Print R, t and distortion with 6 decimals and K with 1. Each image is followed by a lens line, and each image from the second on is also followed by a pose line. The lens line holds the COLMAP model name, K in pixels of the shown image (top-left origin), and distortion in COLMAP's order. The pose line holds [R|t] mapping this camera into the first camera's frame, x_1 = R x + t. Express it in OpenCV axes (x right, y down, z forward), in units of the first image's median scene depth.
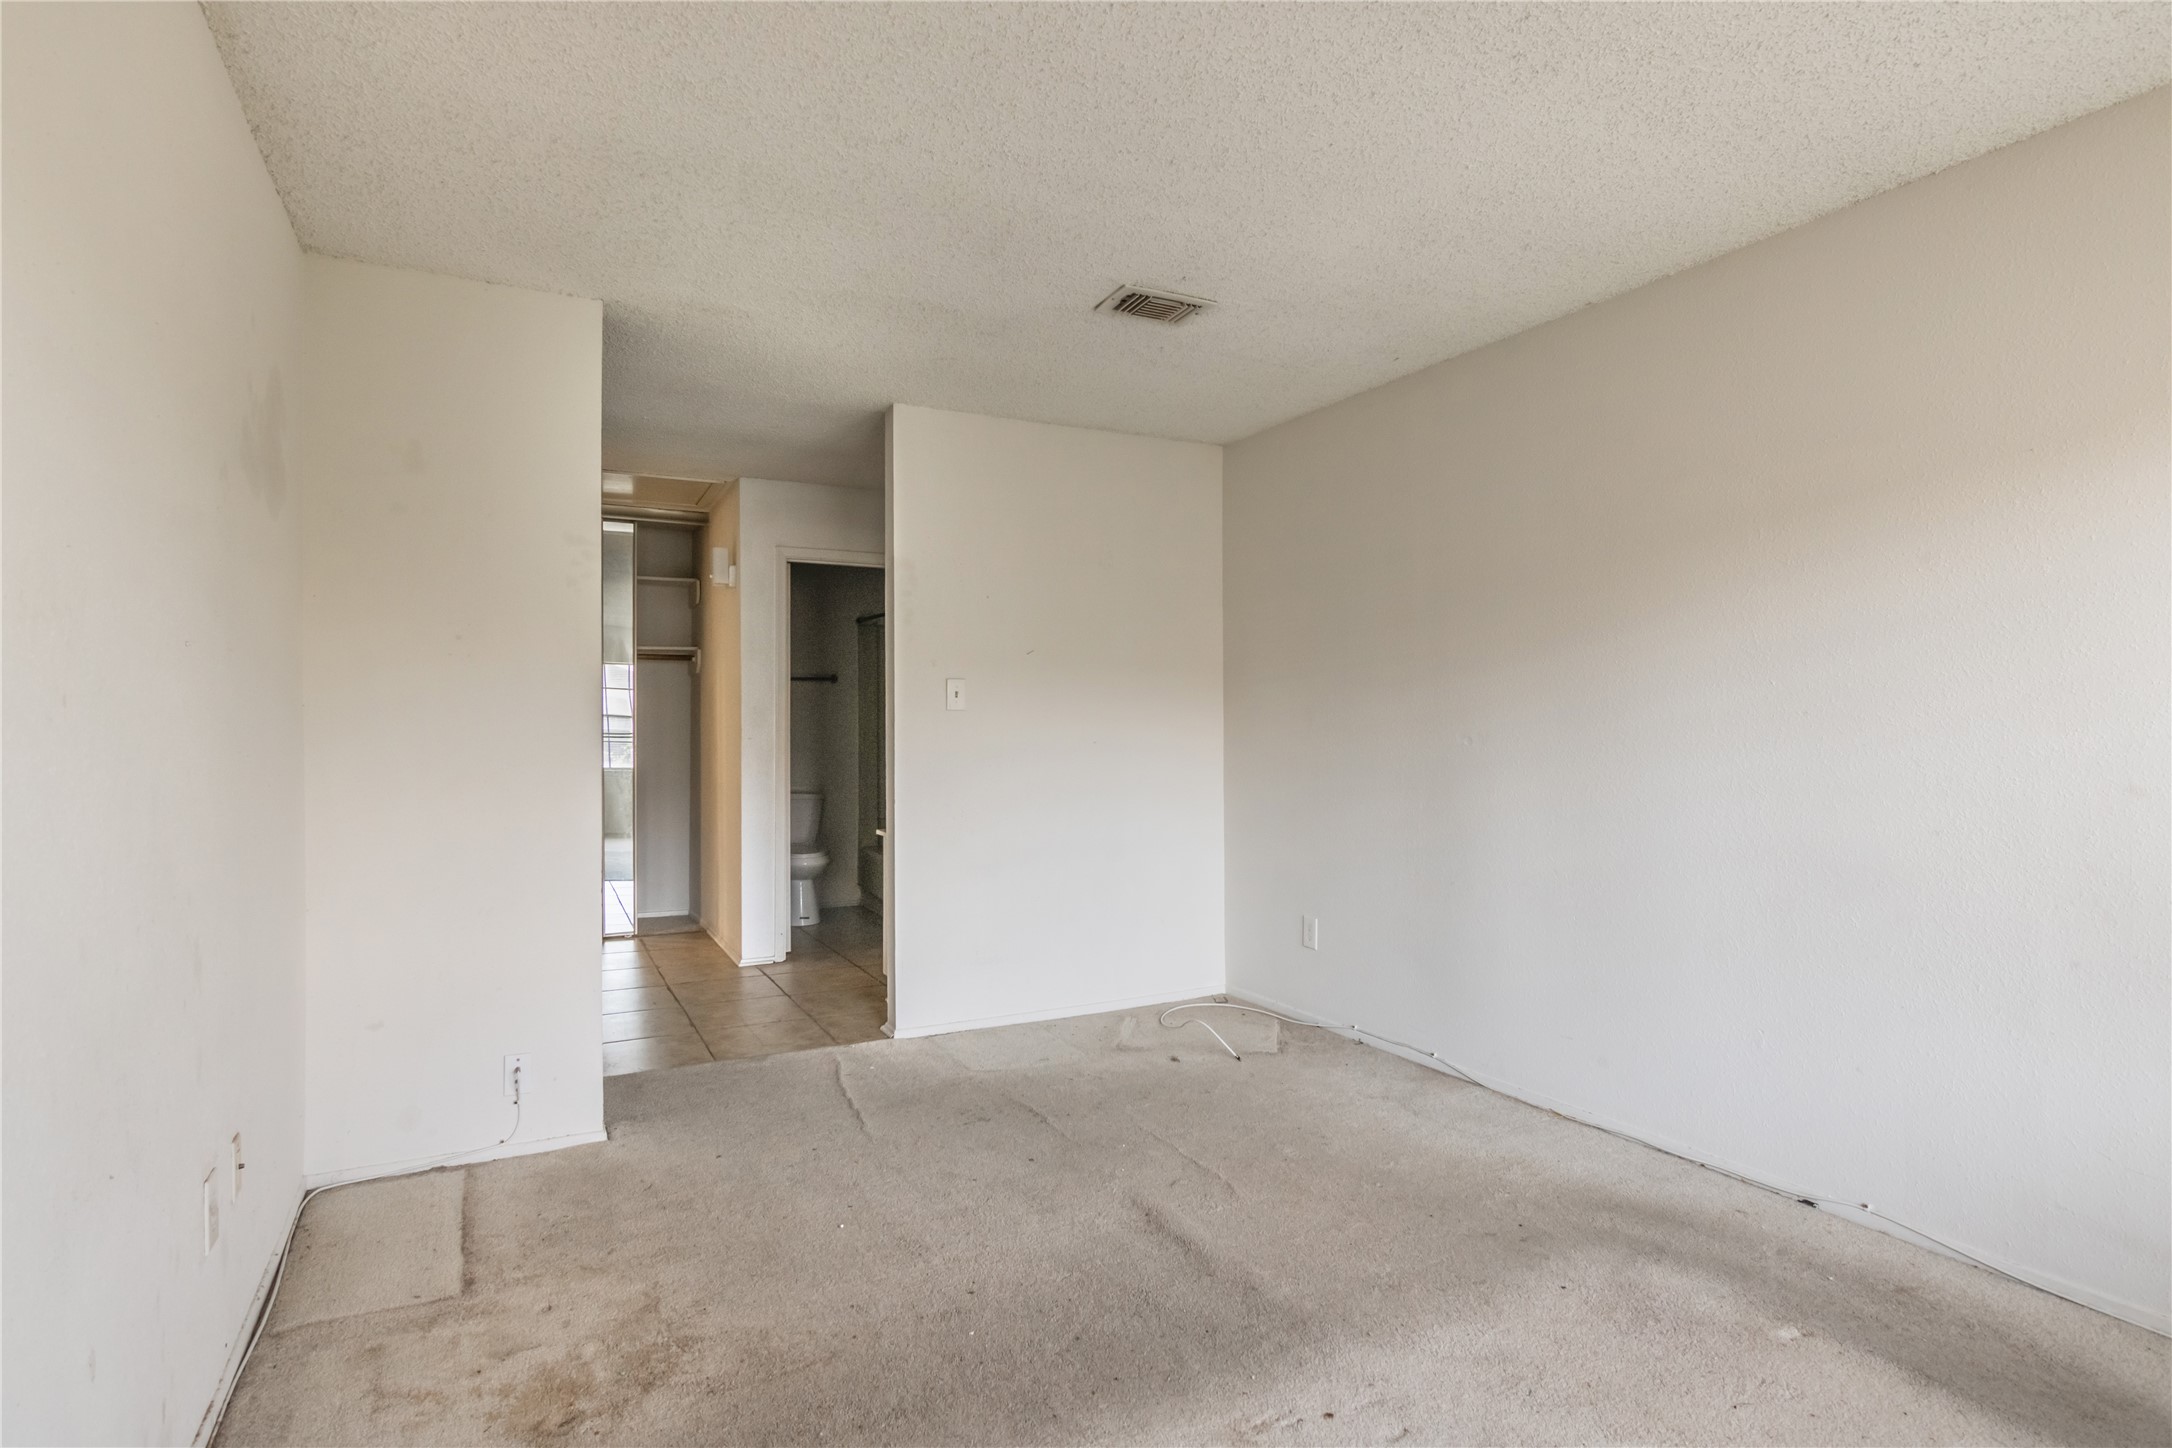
lens RADIAL K [[1127.1, 0, 1088.1], [0, 1127.1, 722.1], [0, 0, 1]] dist [0.000537, 0.000267]
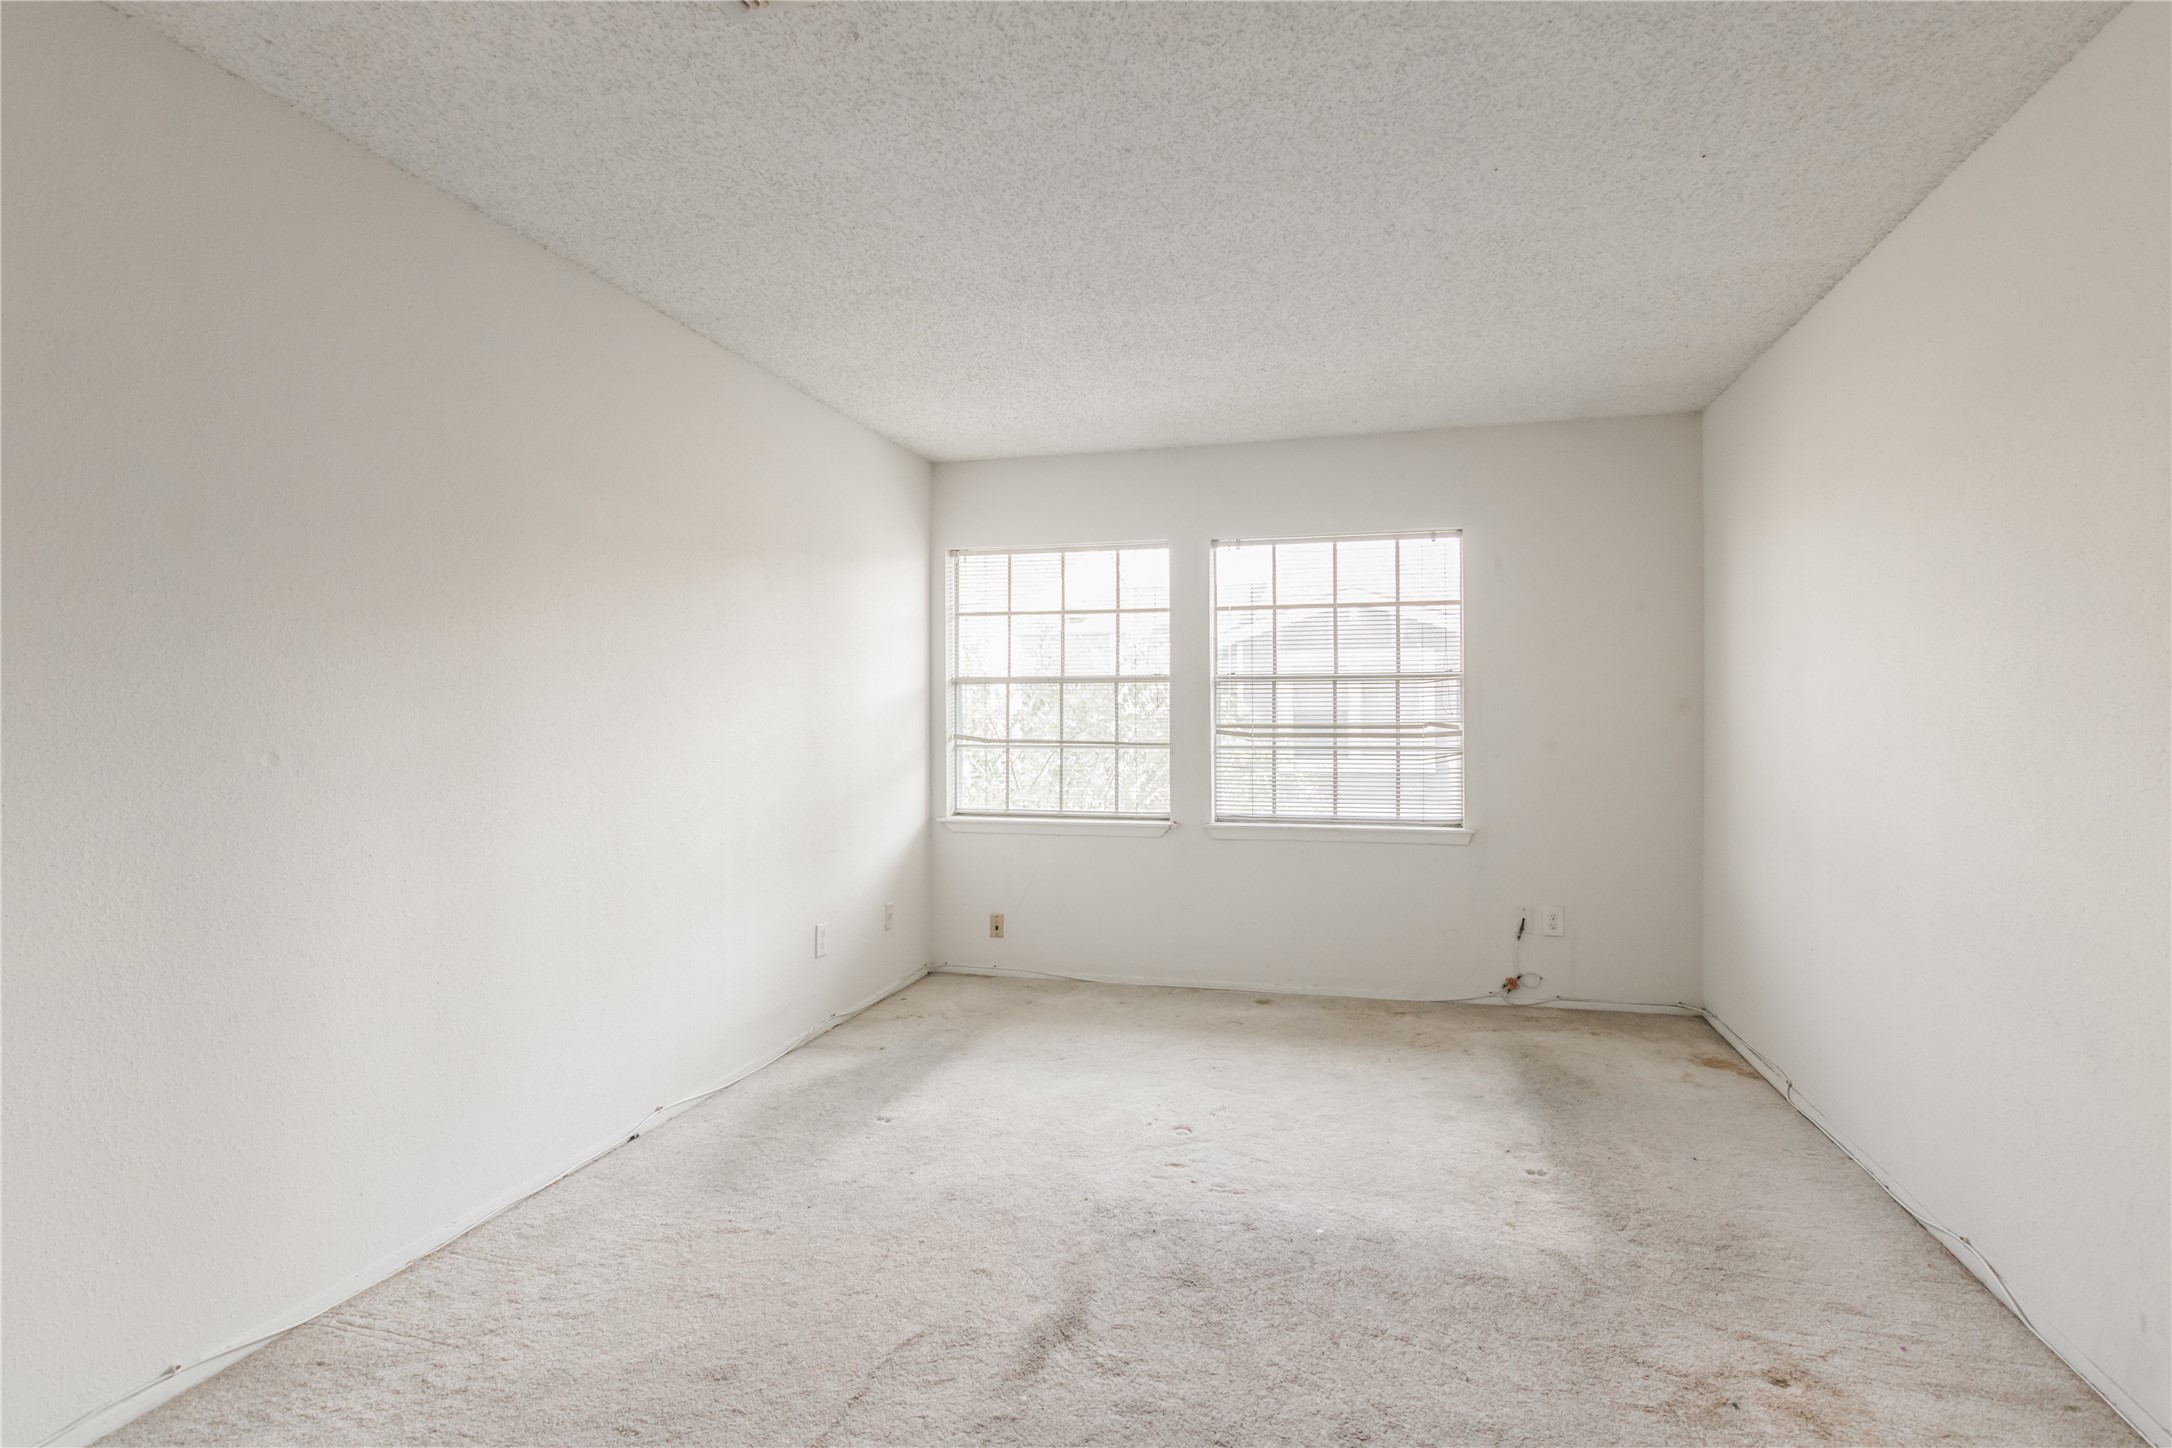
lens RADIAL K [[1127.1, 0, 1088.2], [0, 1127.1, 720.0], [0, 0, 1]] dist [0.000537, 0.000267]
pose [[-0.739474, -0.003156, 0.673178, -0.524876], [0.000031, 0.999989, 0.004722, -0.008963], [-0.673185, 0.003512, -0.739466, 1.667883]]
